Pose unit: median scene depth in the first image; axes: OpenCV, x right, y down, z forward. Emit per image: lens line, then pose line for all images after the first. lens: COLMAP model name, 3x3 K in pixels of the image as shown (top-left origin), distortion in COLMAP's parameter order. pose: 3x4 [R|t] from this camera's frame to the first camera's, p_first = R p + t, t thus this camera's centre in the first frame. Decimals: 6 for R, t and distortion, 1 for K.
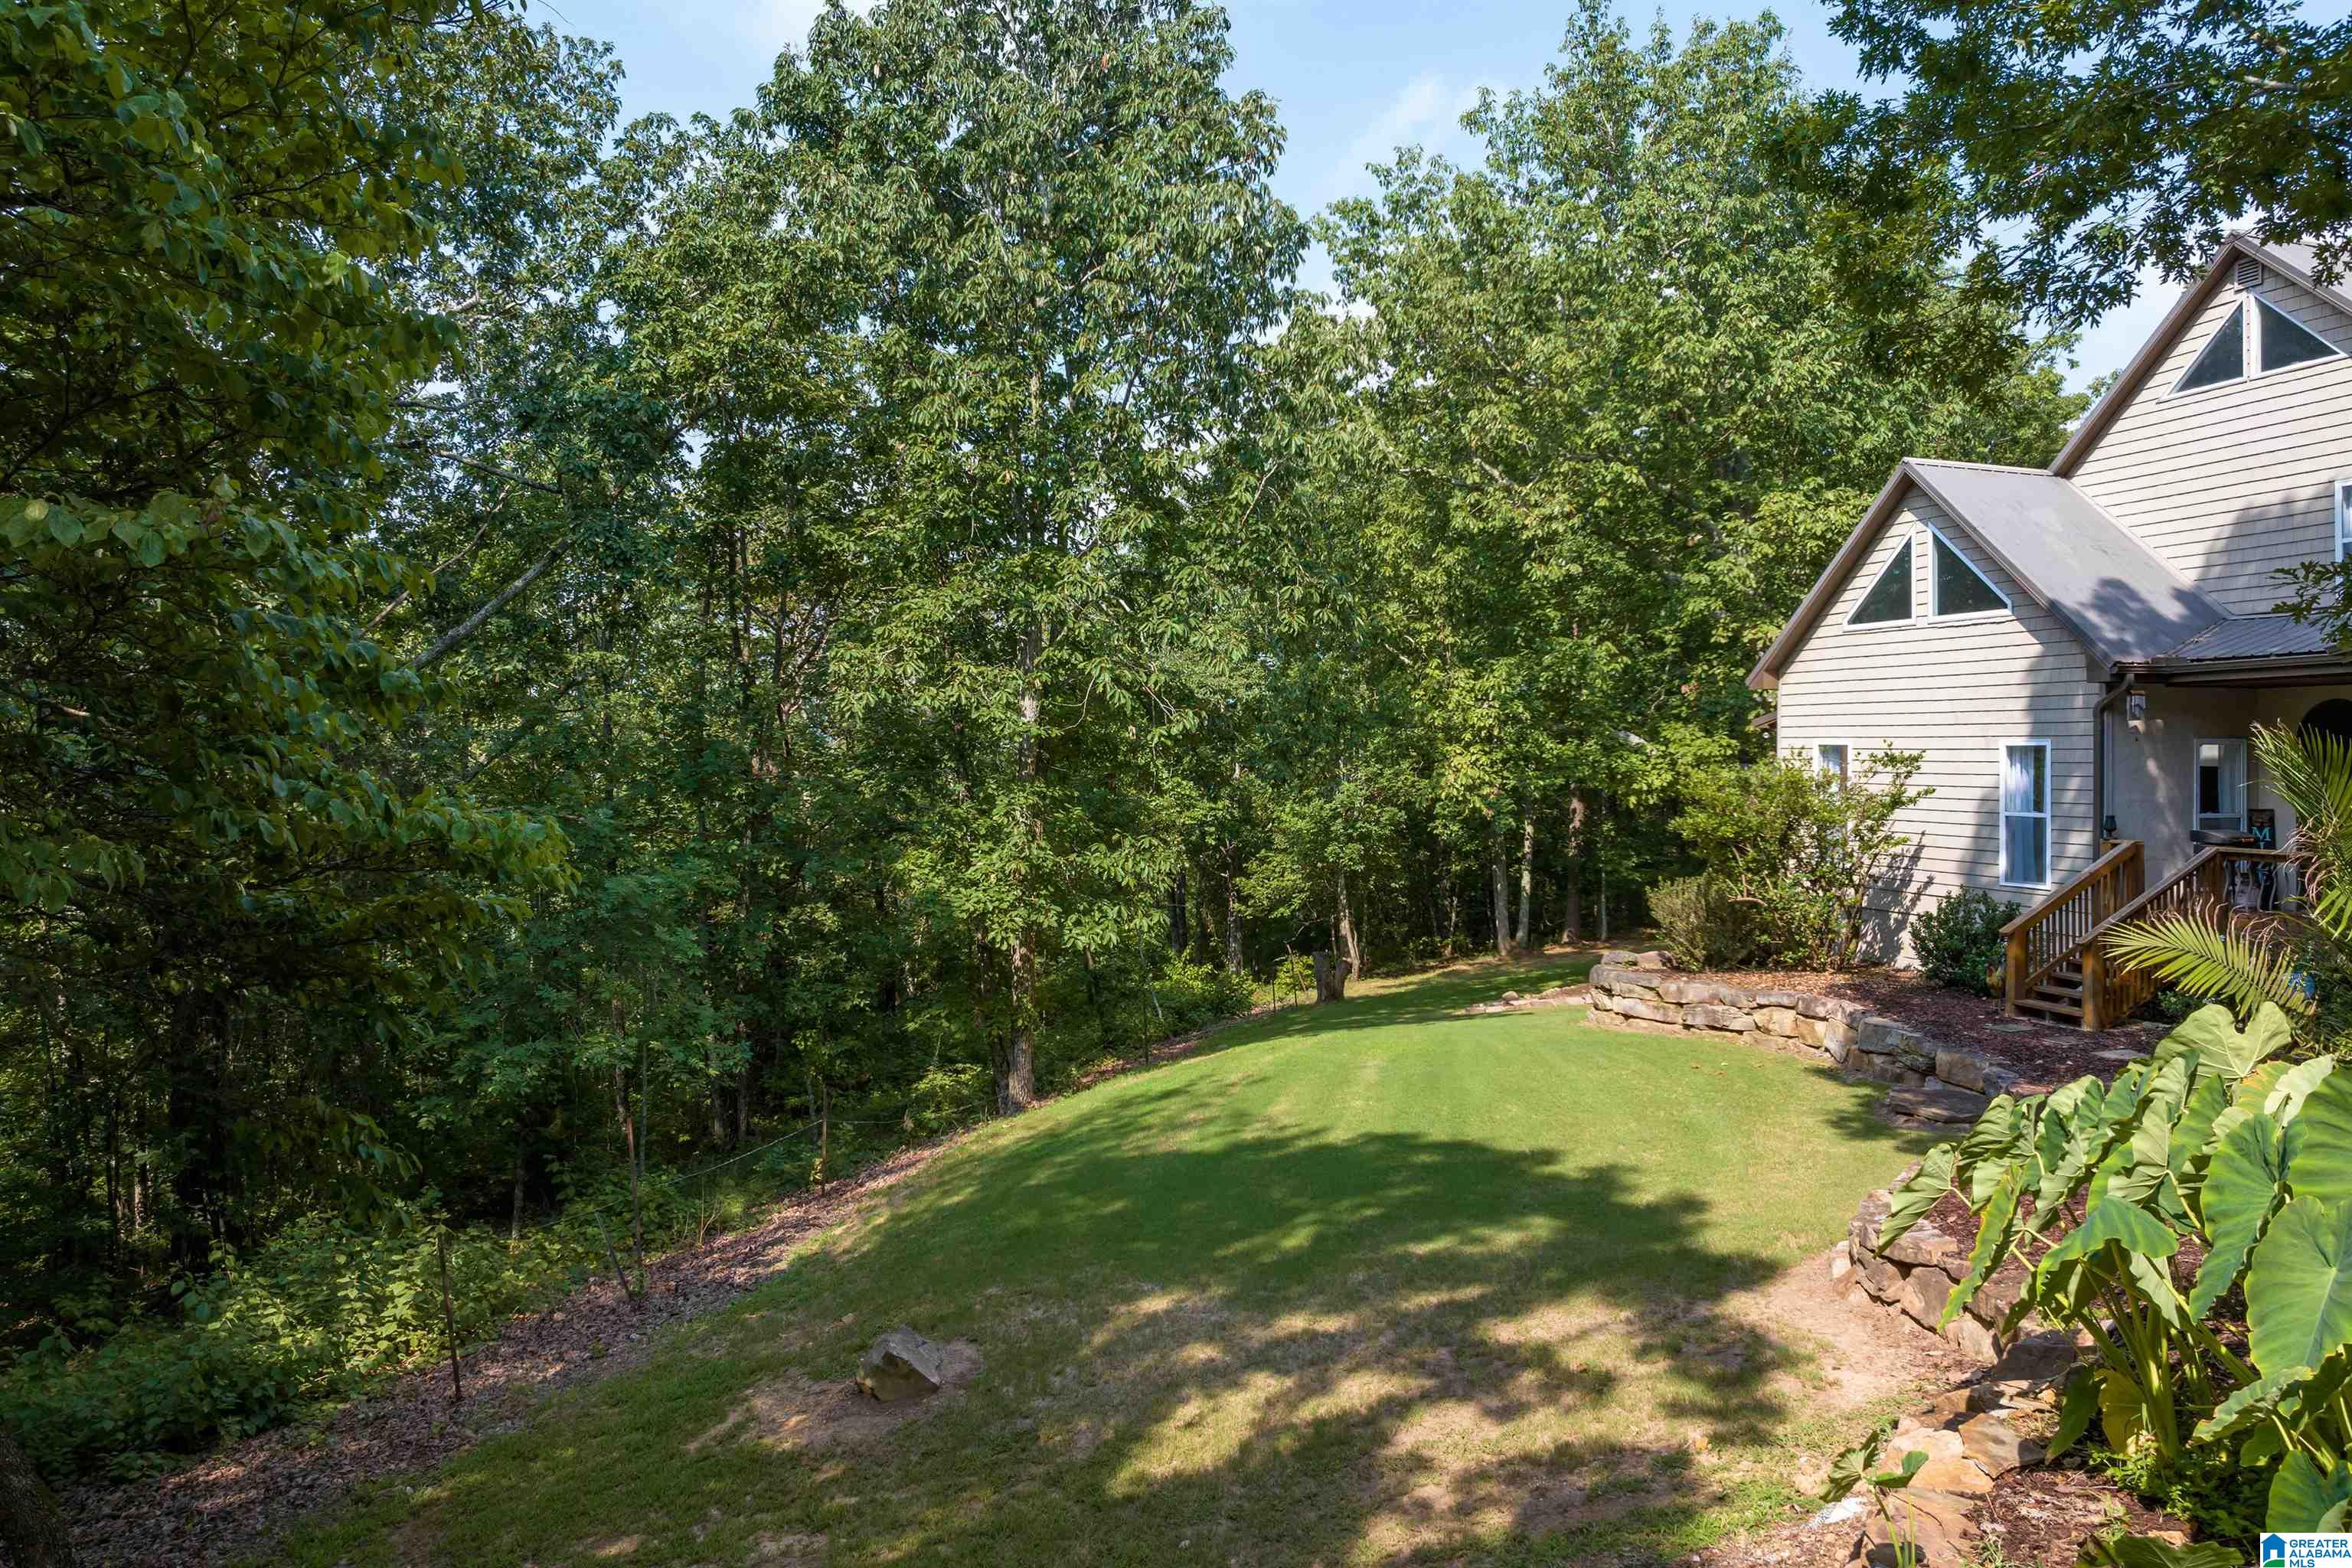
lens RADIAL K [[1637.5, 0, 1177.9], [0, 1637.5, 717.5], [0, 0, 1]] dist [-0.031402, -0.021490]
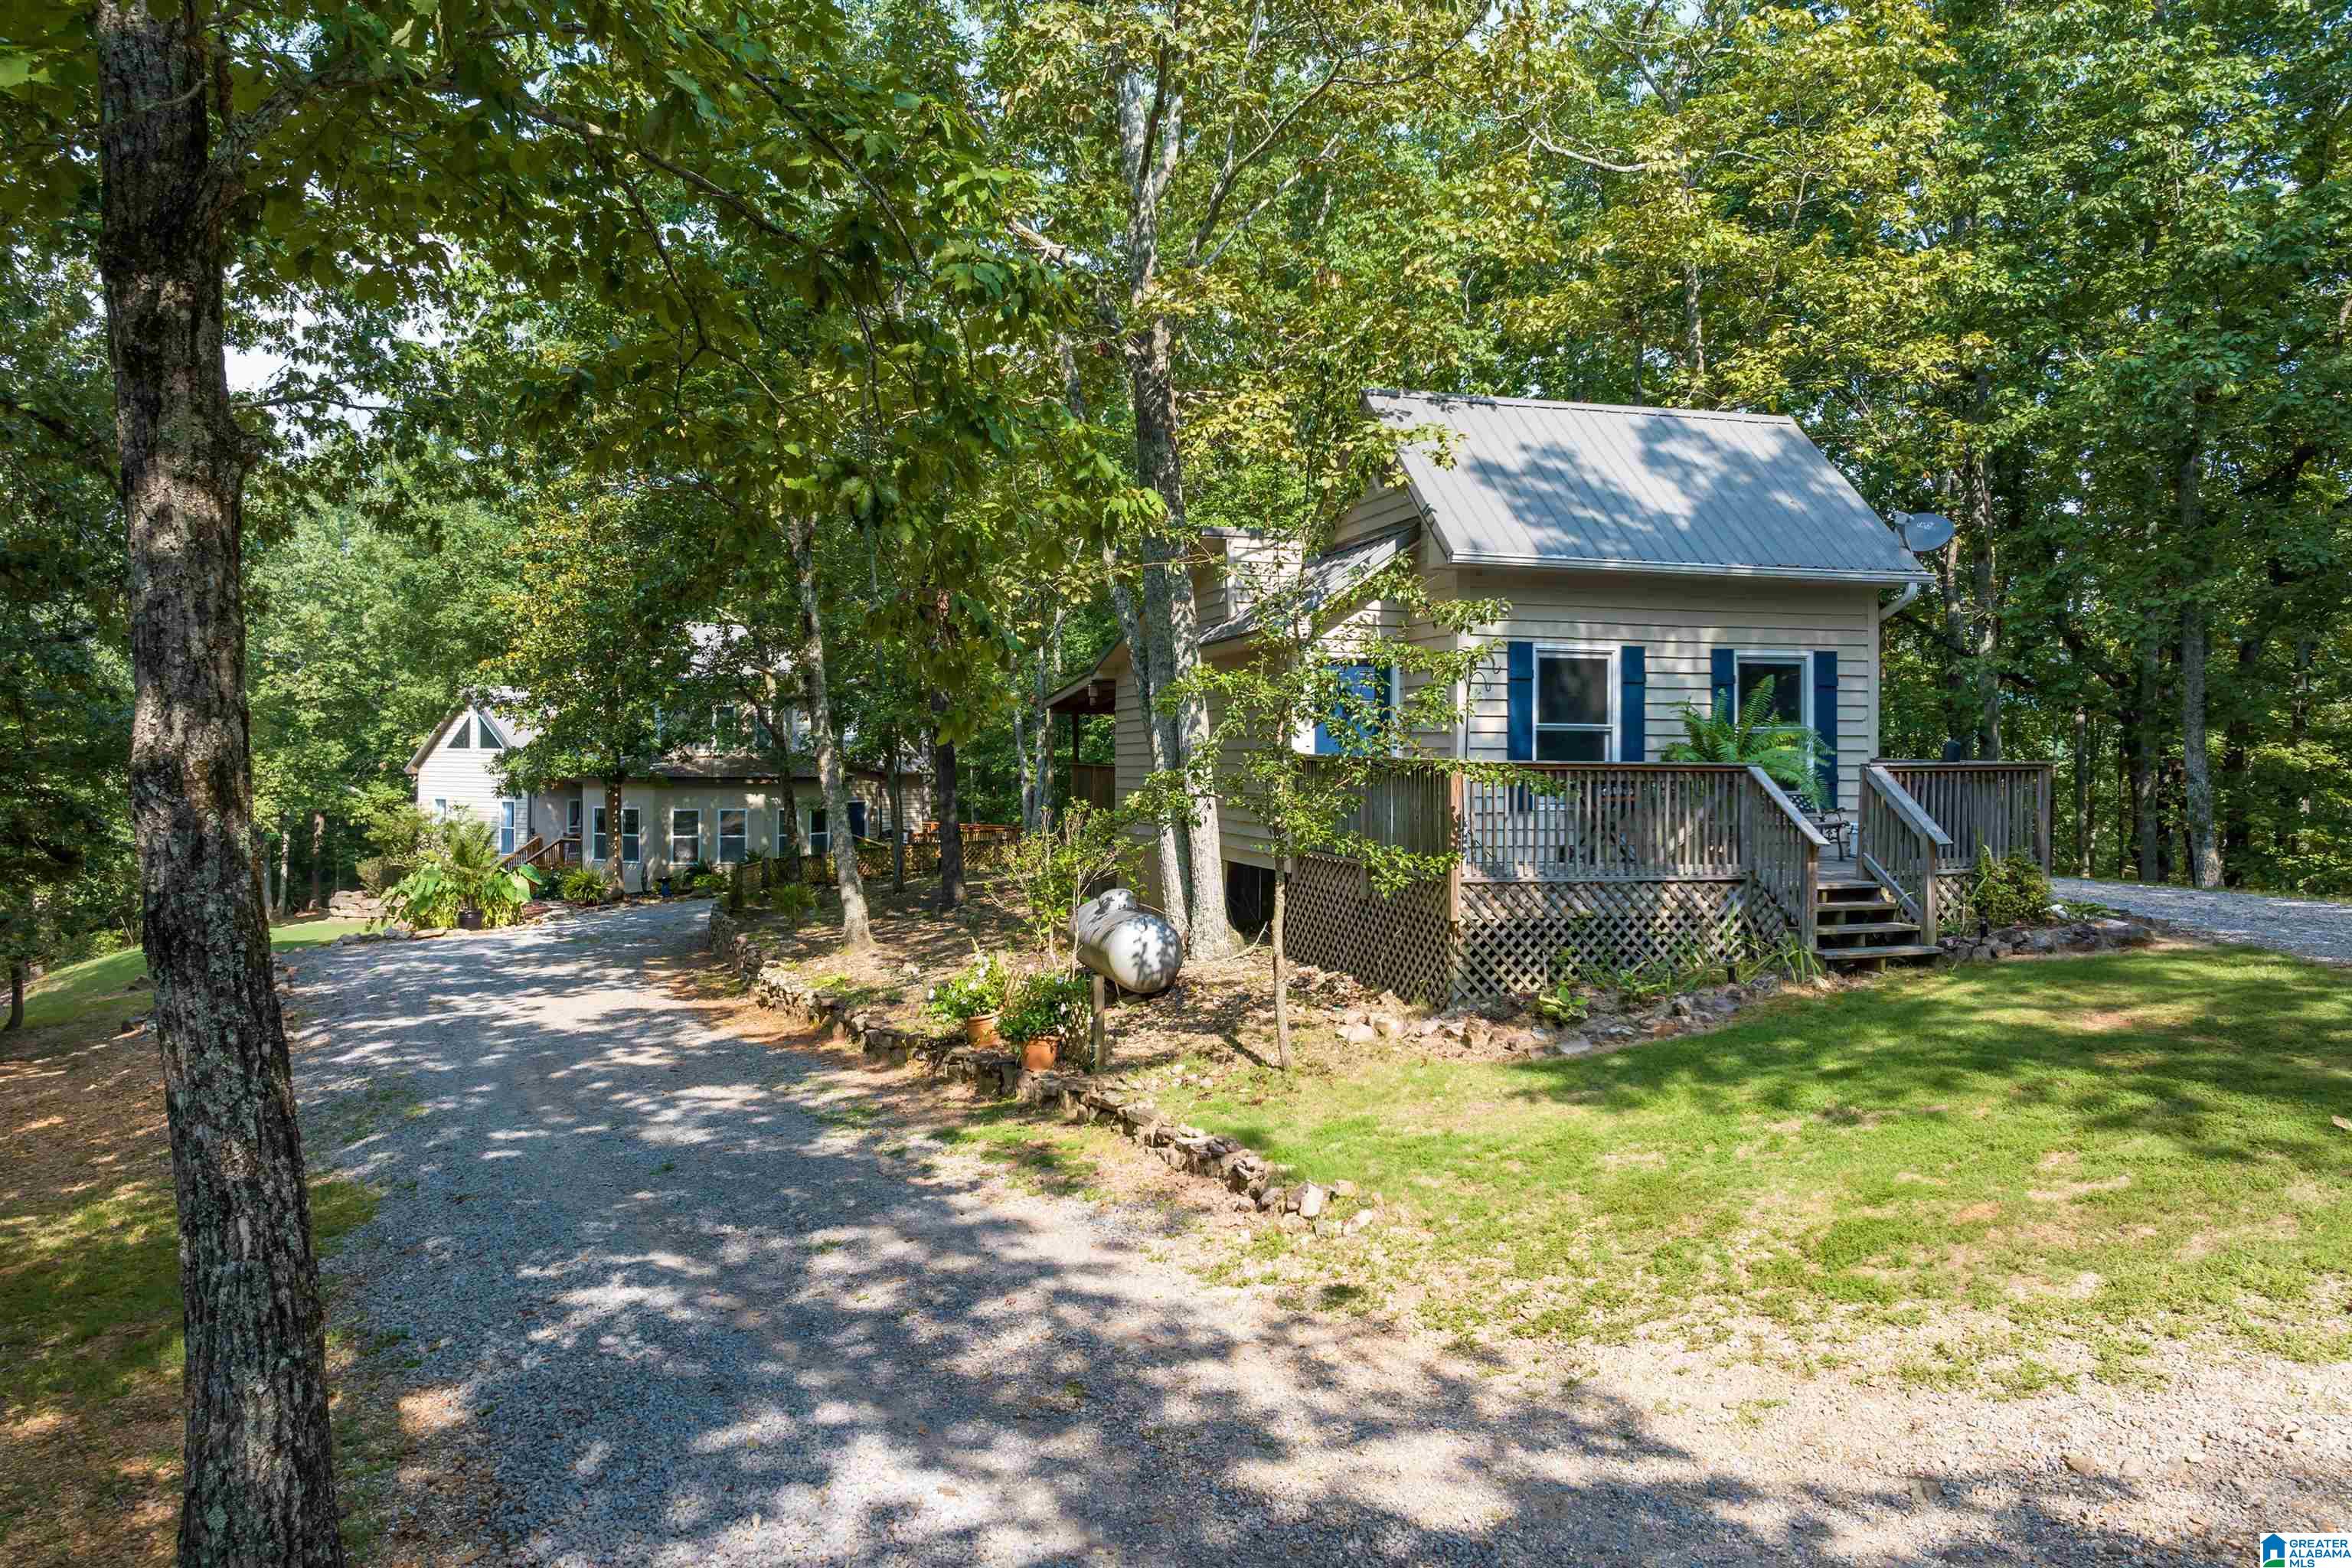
lens RADIAL K [[1637.5, 0, 1177.9], [0, 1637.5, 717.5], [0, 0, 1]] dist [-0.031402, -0.021490]
pose [[0.743107, 0.009718, 0.669102, -0.407479], [-0.011776, 0.999930, -0.001445, -0.117939], [-0.669069, -0.006806, 0.743169, -1.566034]]
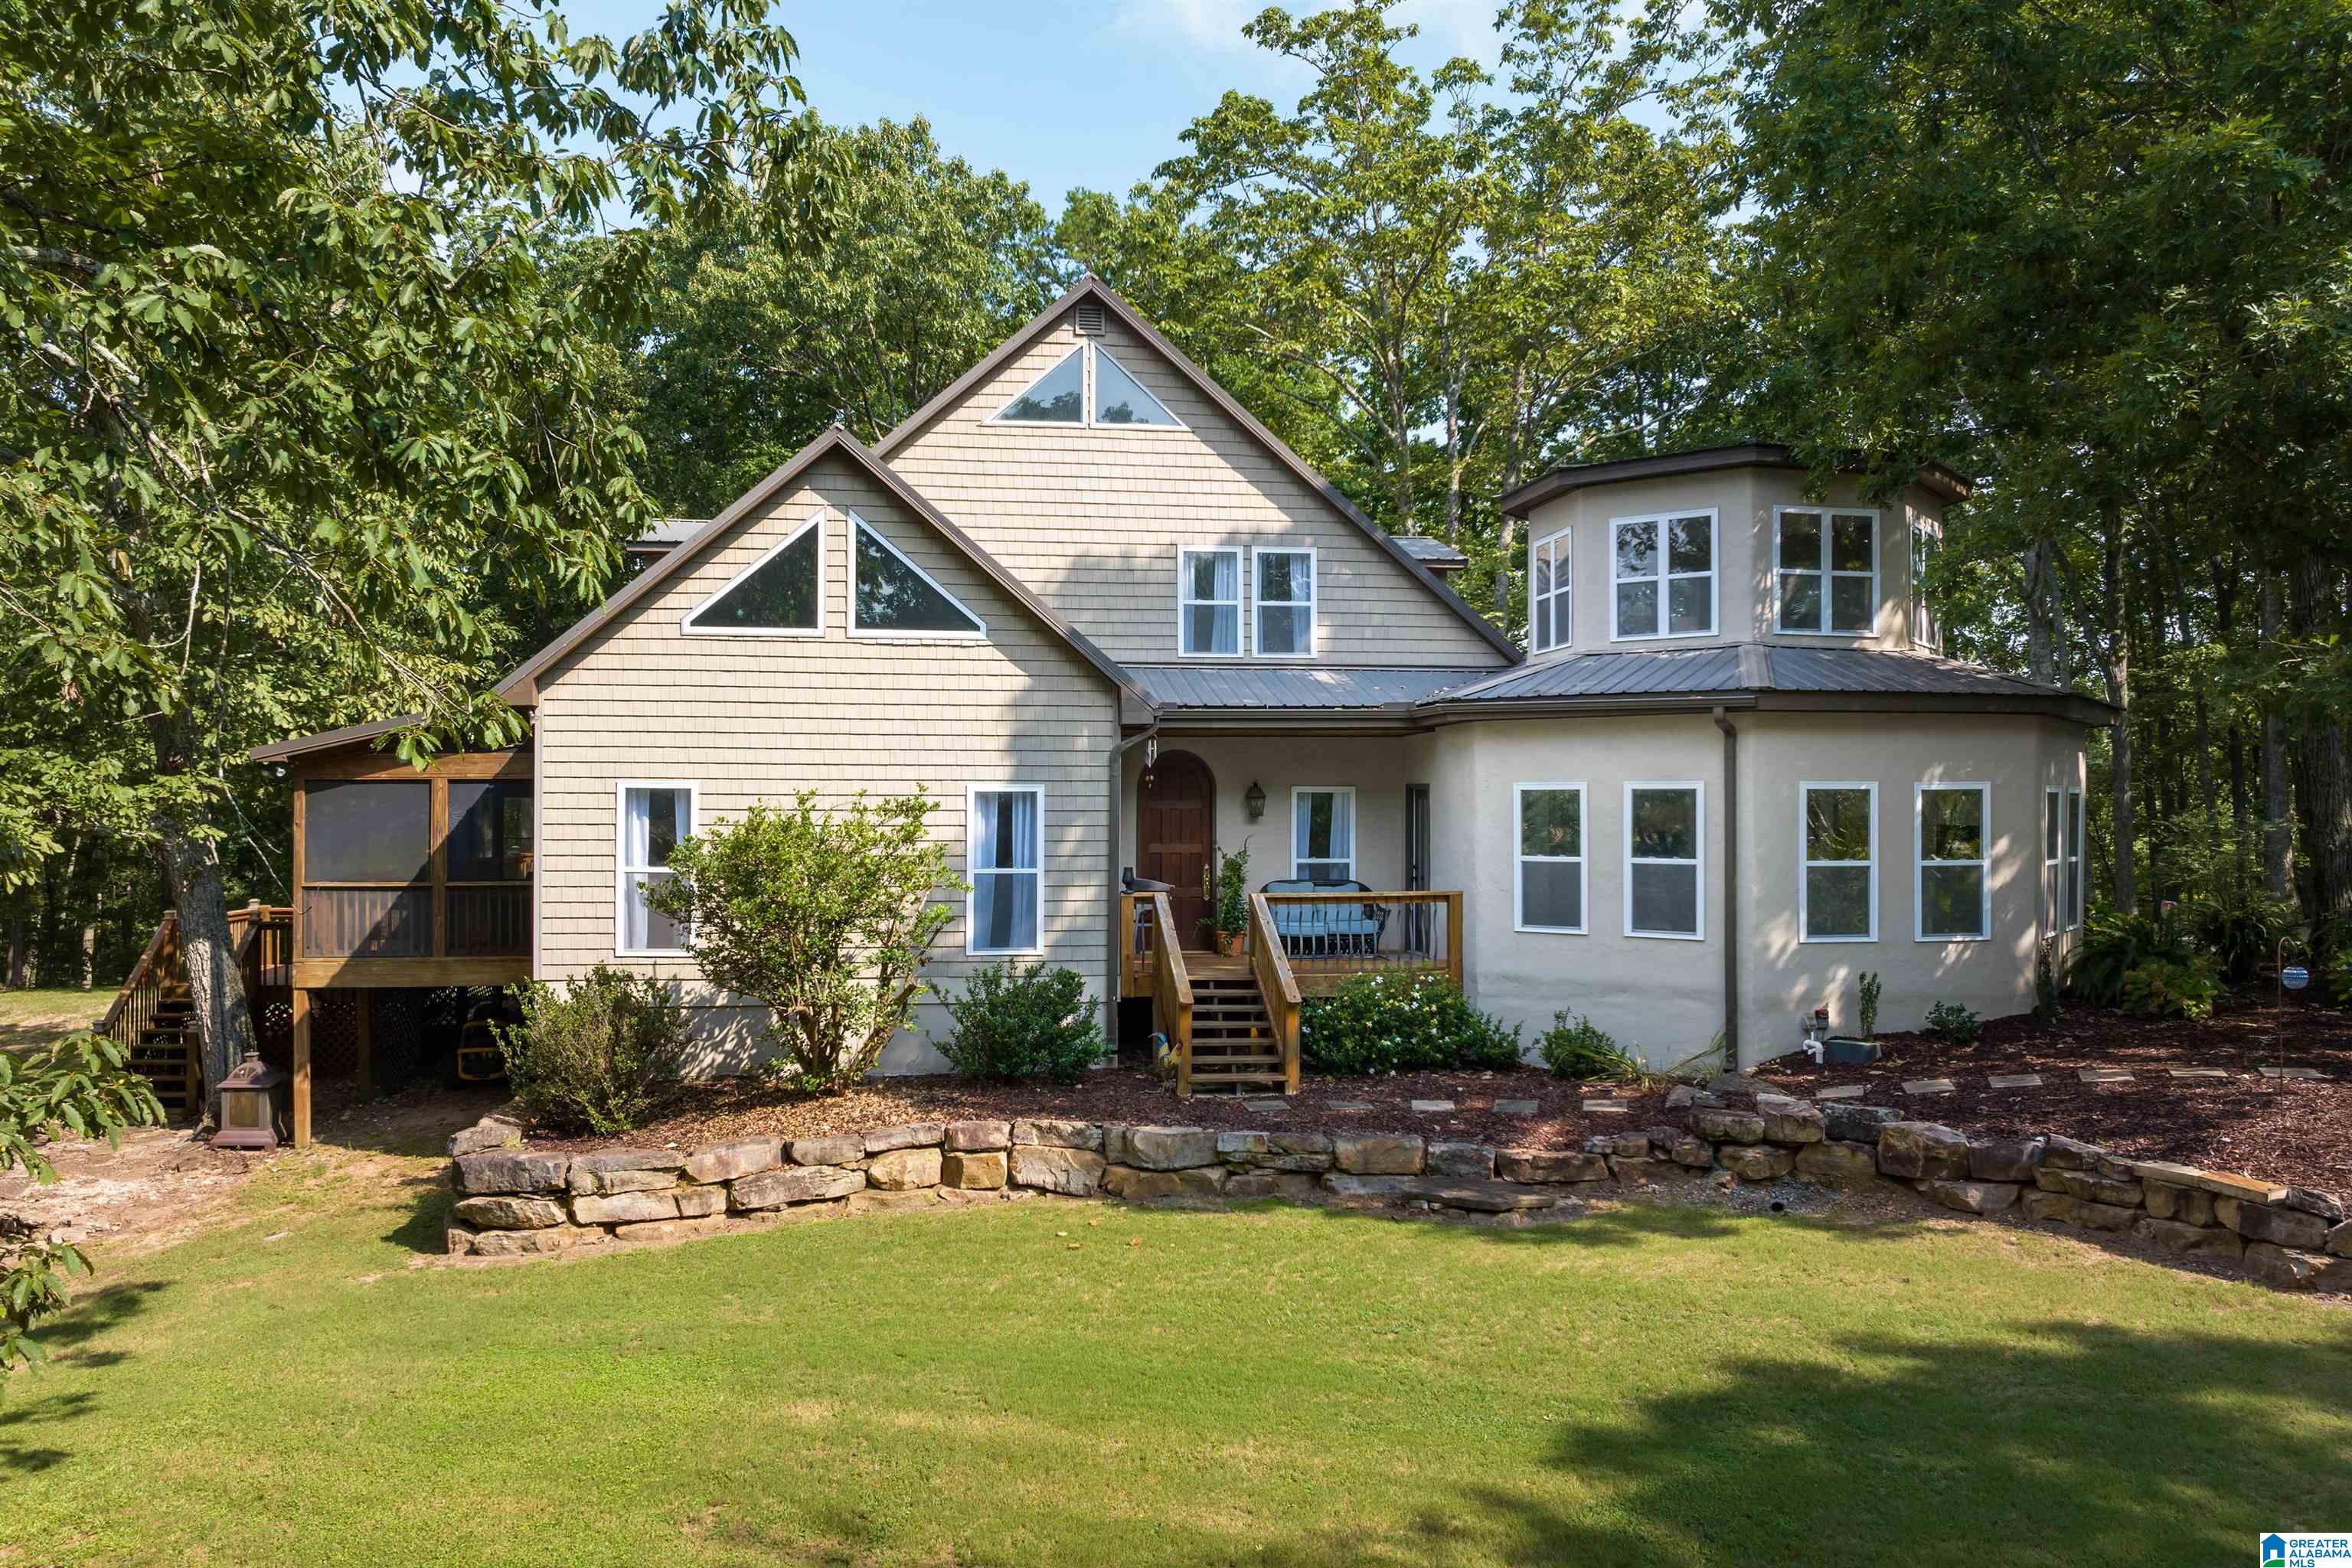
lens RADIAL K [[1686.2, 0, 1176.0], [0, 1686.2, 784.0], [0, 0, 1]] dist [-0.036036, -0.002179]
pose [[0.159160, 0.011181, 0.987190, -0.325827], [-0.022560, 0.999716, -0.007686, 0.016849], [-0.986995, -0.021048, 0.159367, 0.706532]]
